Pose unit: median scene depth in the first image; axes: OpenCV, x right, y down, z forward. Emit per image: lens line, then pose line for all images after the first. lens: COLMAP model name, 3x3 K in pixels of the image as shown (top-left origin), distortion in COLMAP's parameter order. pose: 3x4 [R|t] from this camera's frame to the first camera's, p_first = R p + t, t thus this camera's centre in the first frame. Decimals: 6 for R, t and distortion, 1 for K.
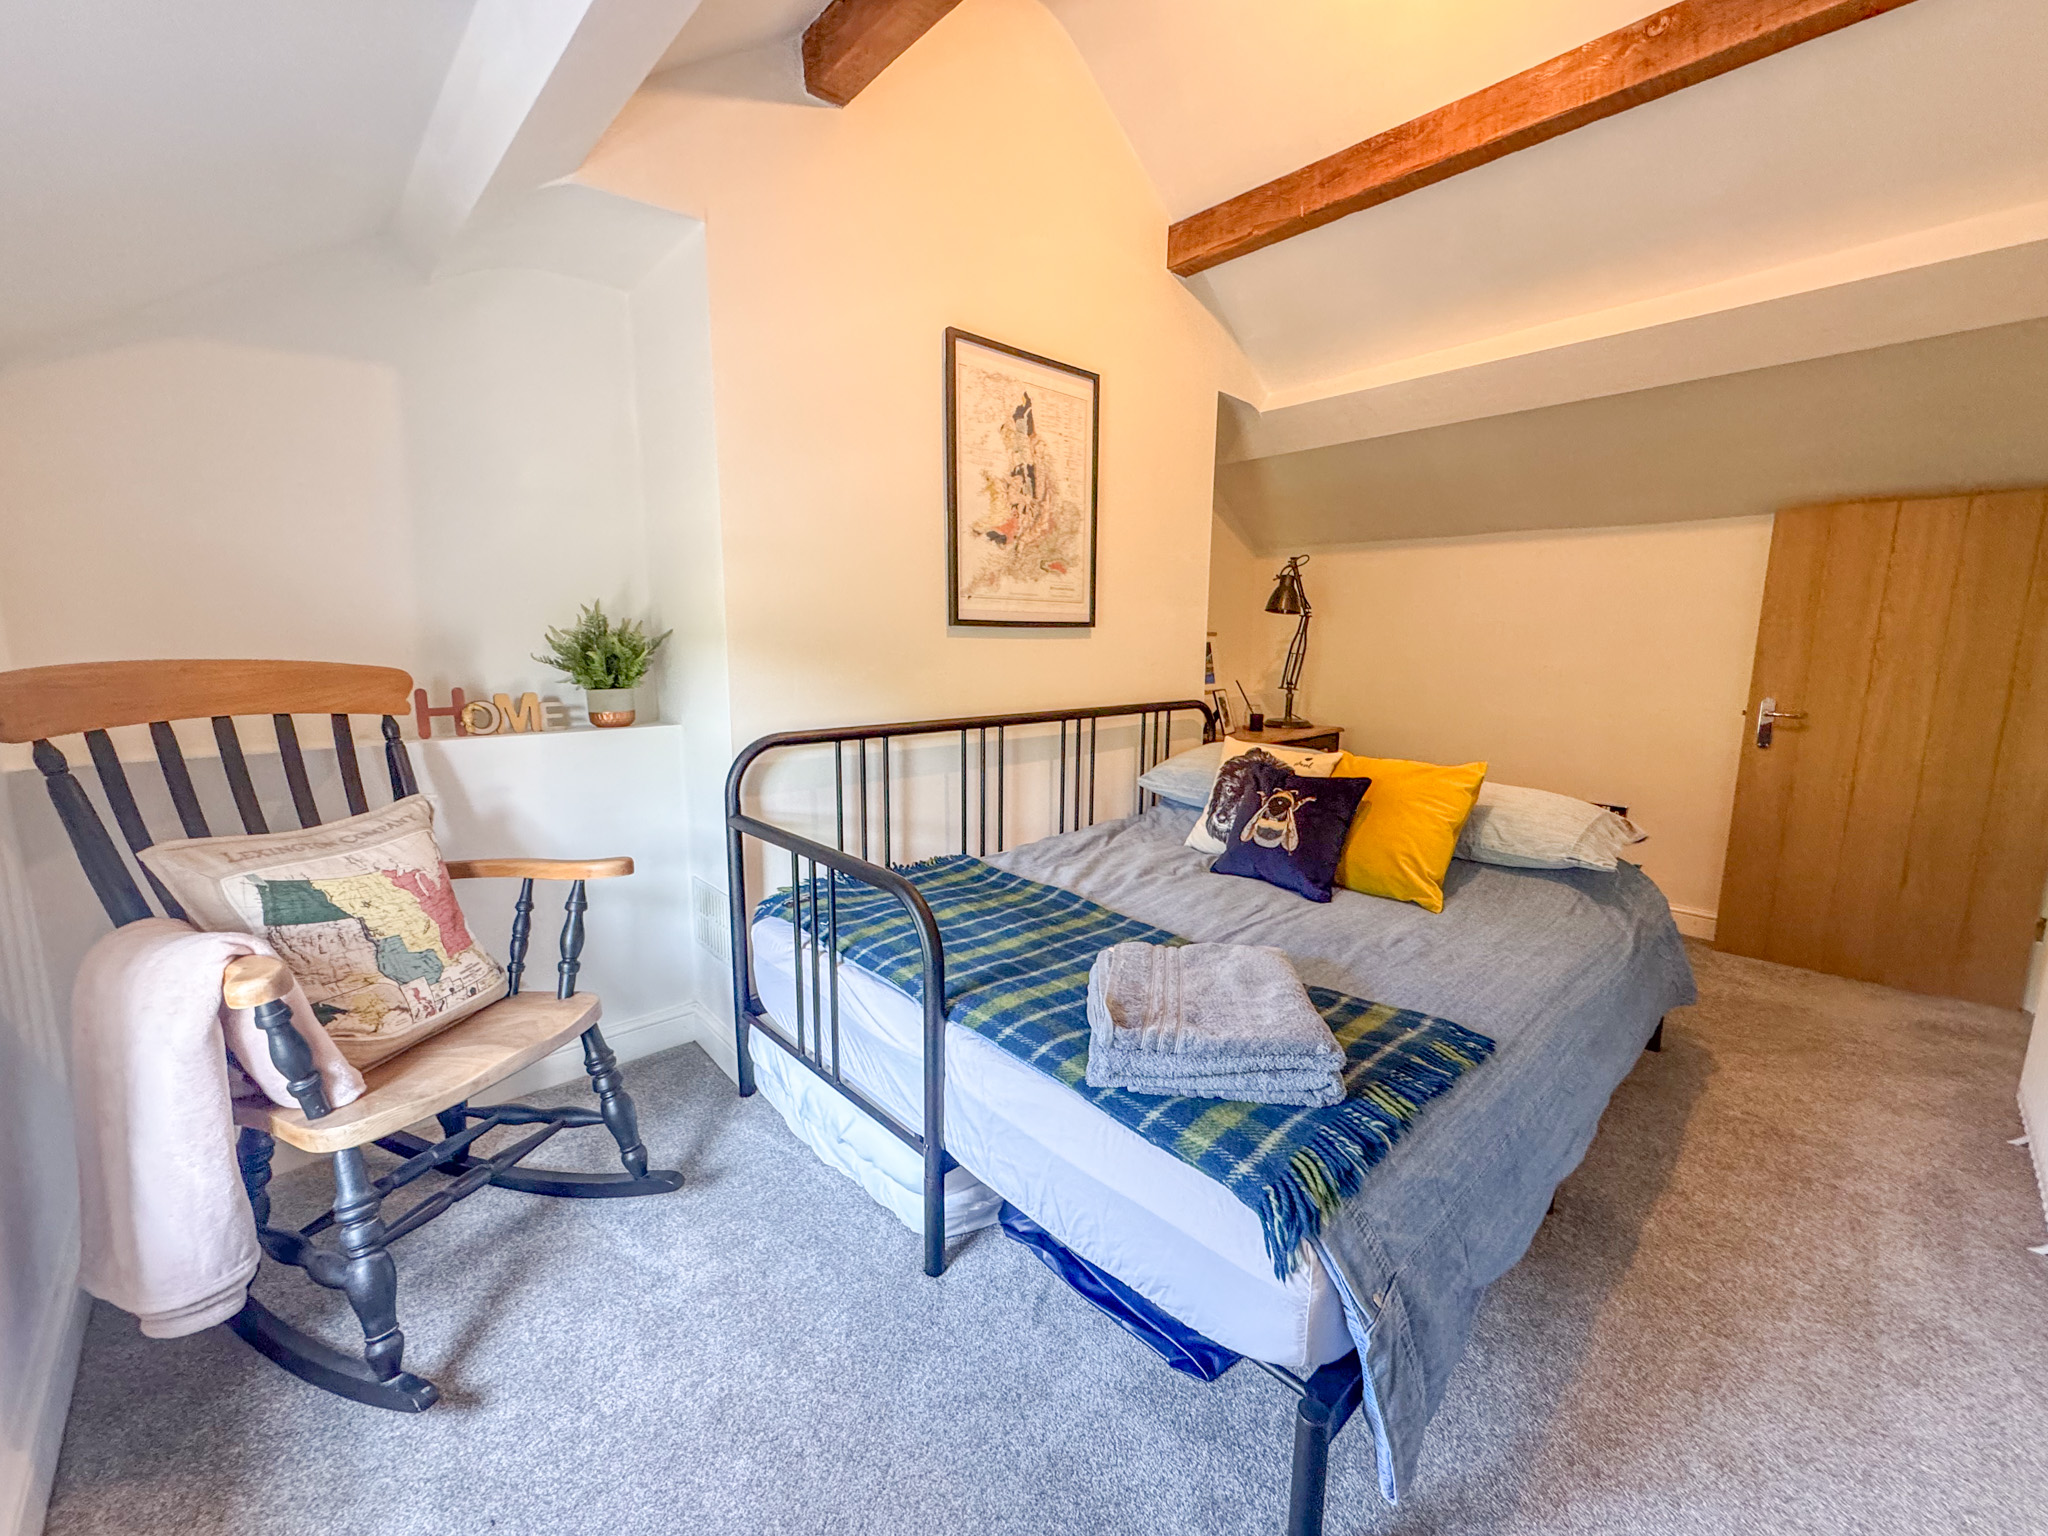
lens RADIAL K [[823.8, 0, 1017.8], [0, 823.8, 778.8], [0, 0, 1]] dist [-0.000593, -0.000089]
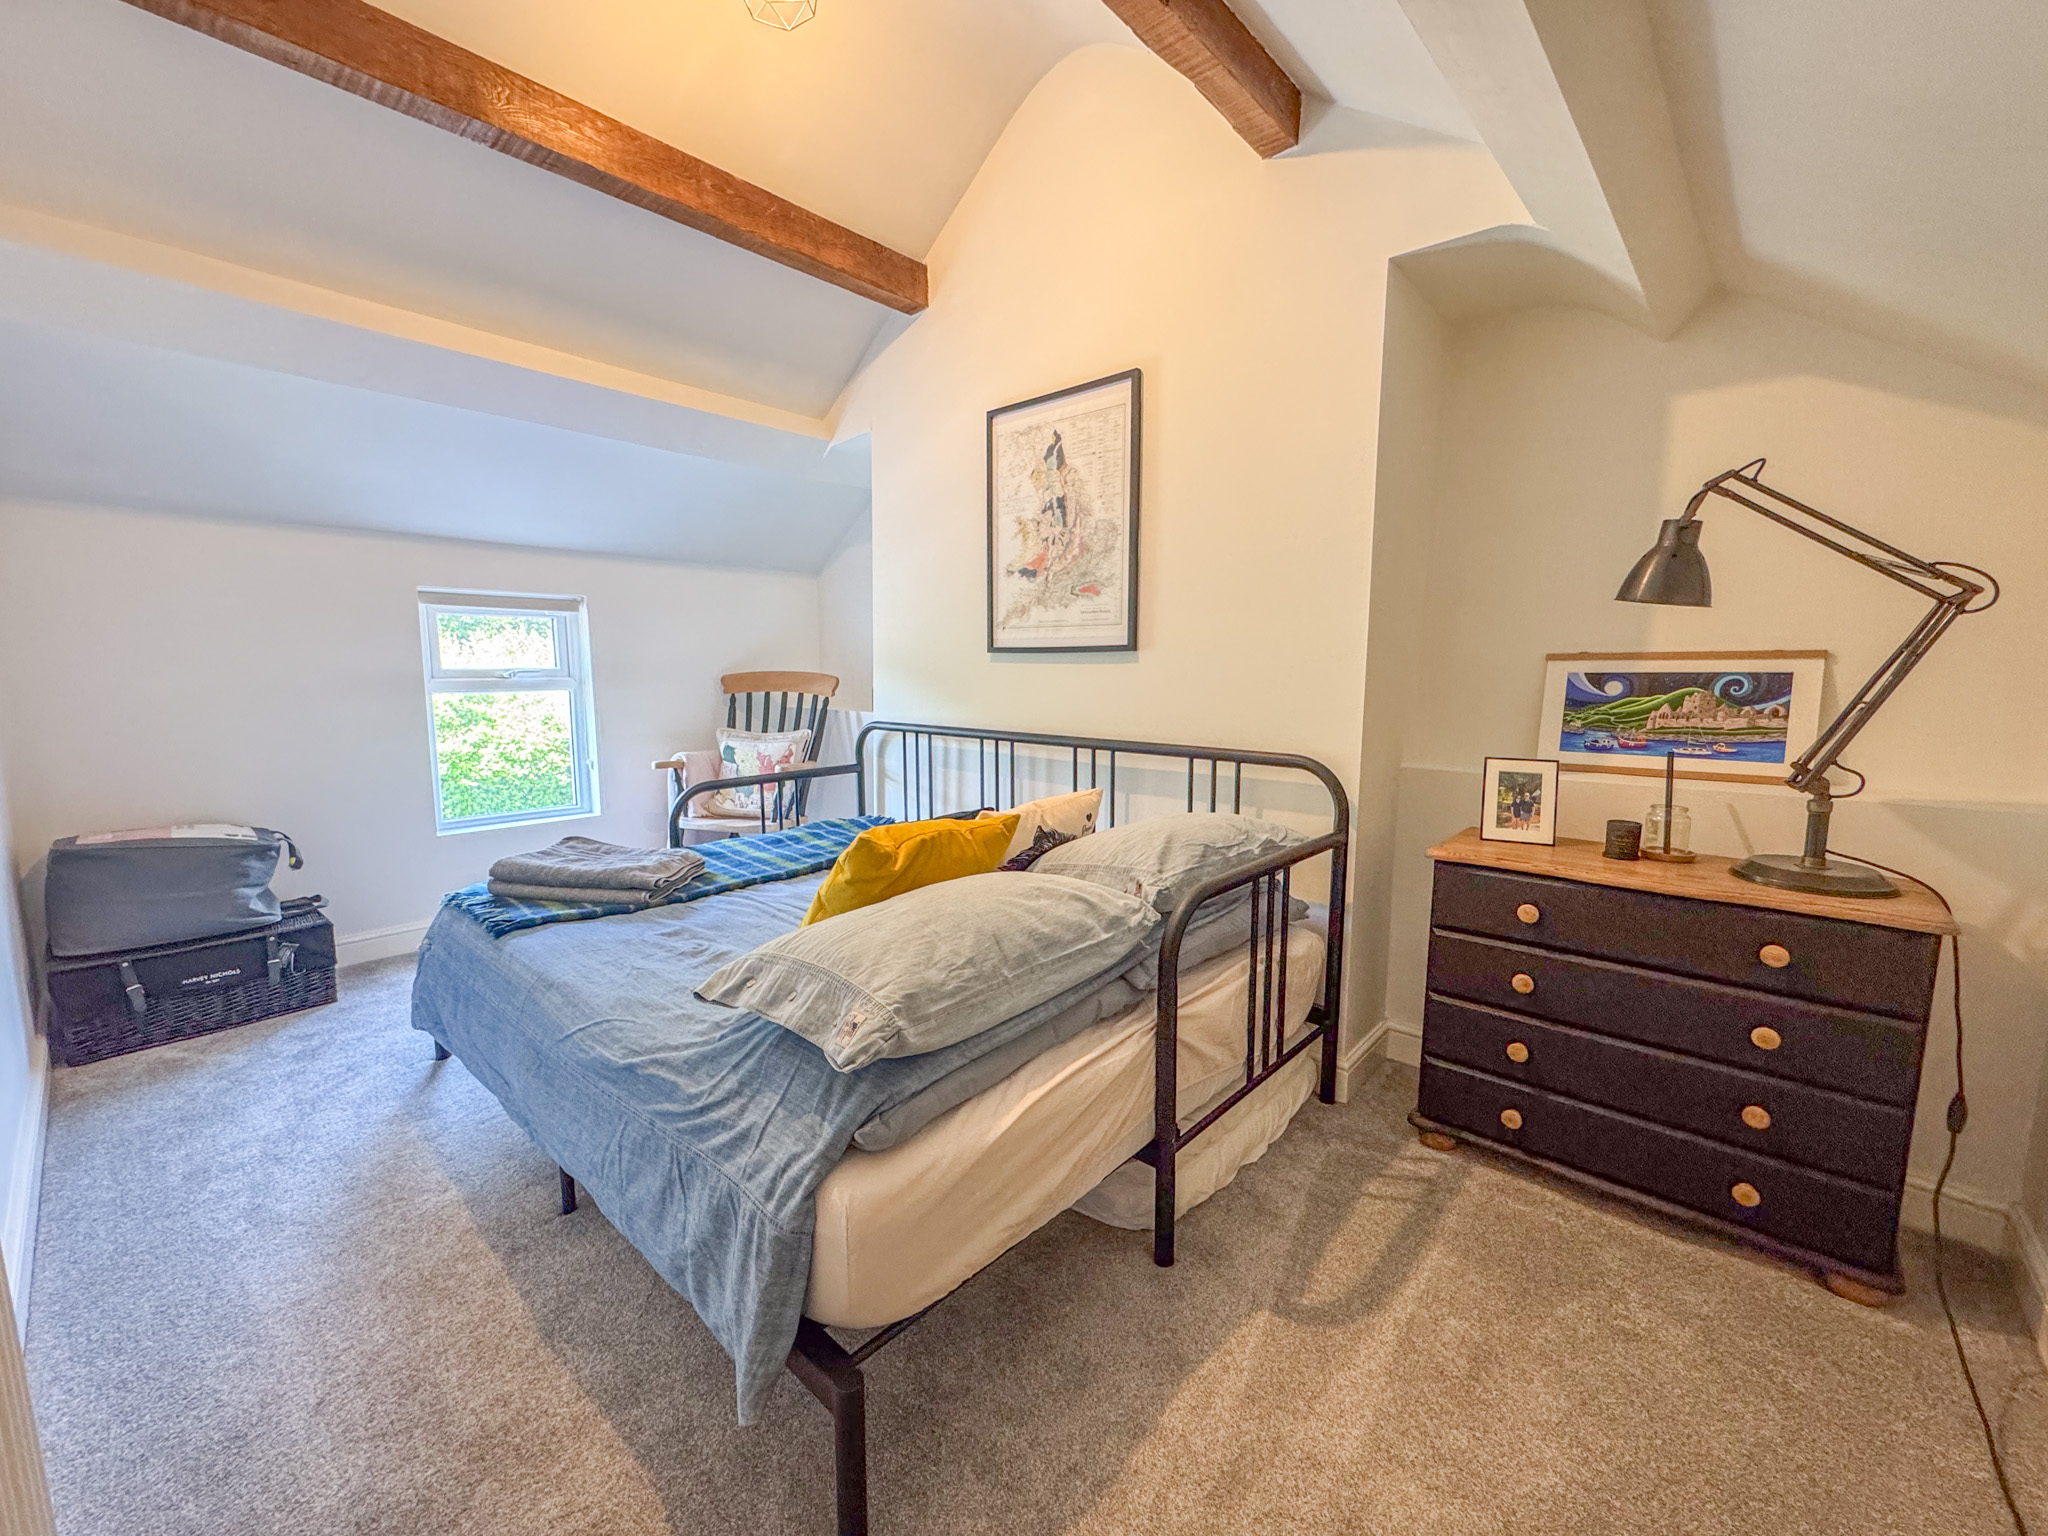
lens RADIAL K [[832.1, 0, 1024.0], [0, 832.1, 768.0], [0, 0, 1]] dist [-0.002823, -0.000117]
pose [[0.074679, 0.130598, -0.988619, 1.086782], [-0.162416, 0.979742, 0.117157, -0.162257], [0.983892, 0.151819, 0.094378, 0.907518]]
